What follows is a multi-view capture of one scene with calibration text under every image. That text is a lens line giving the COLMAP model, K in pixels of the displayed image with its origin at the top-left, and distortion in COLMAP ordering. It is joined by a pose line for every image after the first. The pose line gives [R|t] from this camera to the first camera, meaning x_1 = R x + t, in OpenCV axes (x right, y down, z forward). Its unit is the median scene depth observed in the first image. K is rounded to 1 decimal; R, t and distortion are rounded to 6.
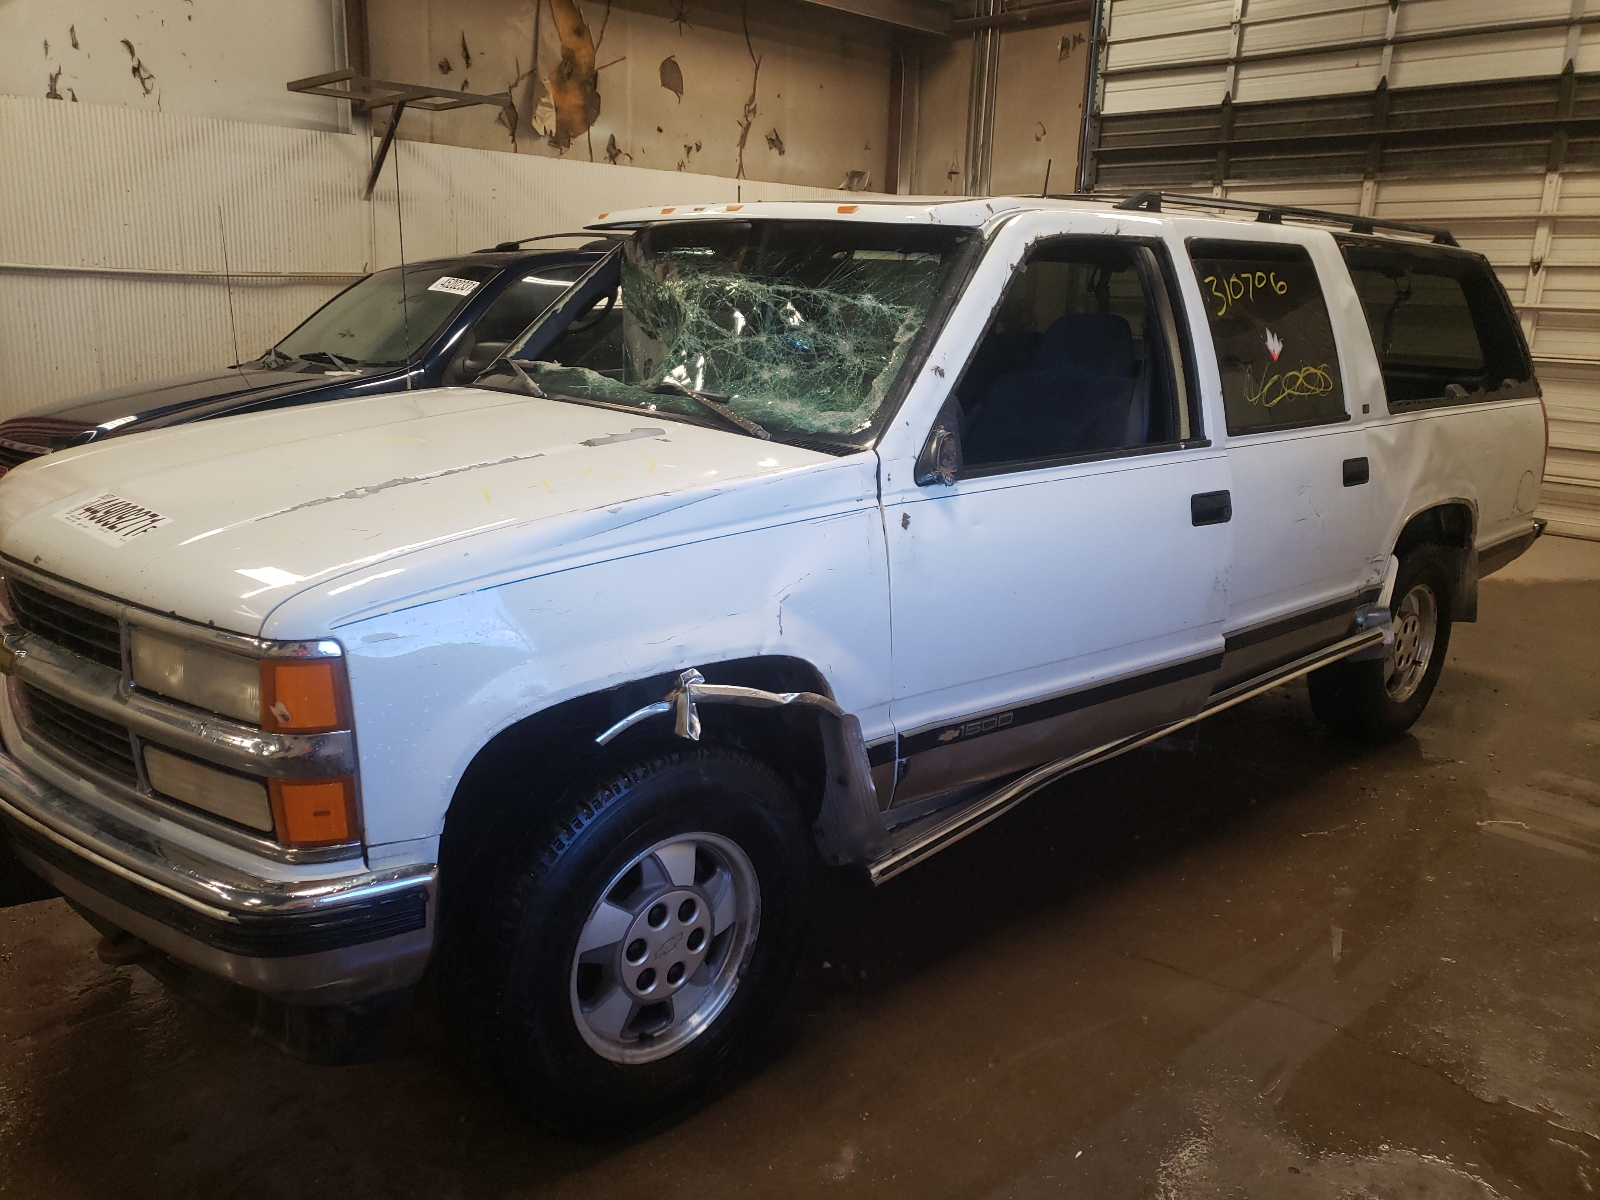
lens RADIAL K [[1243.1, 0, 800.0], [0, 1243.1, 600.0], [0, 0, 1]] dist [0.084126, -0.113987]
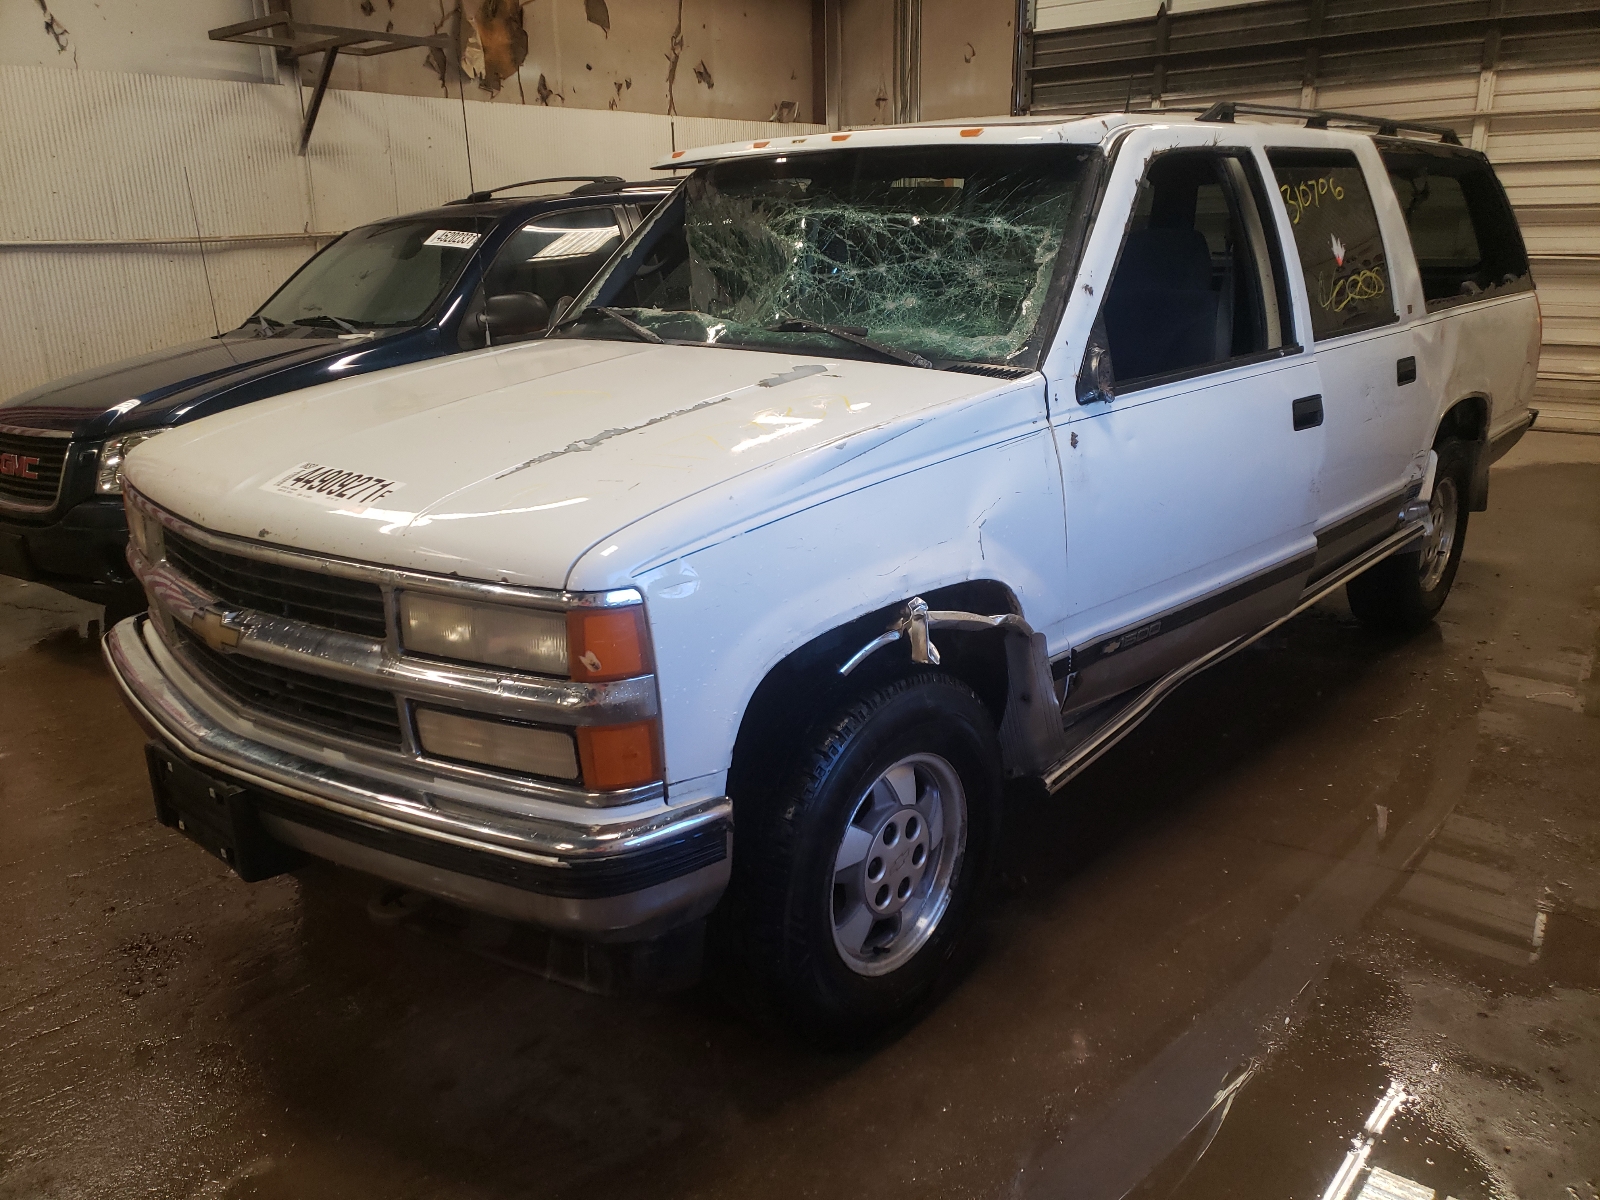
lens RADIAL K [[1233.7, 0, 773.1], [0, 1233.7, 630.4], [0, 0, 1]] dist [0.085690, -0.095659]
pose [[0.994904, -0.074378, 0.068080, -0.182503], [0.069552, 0.995070, 0.070696, 0.001822], [-0.073003, -0.065601, 0.995172, -0.006645]]
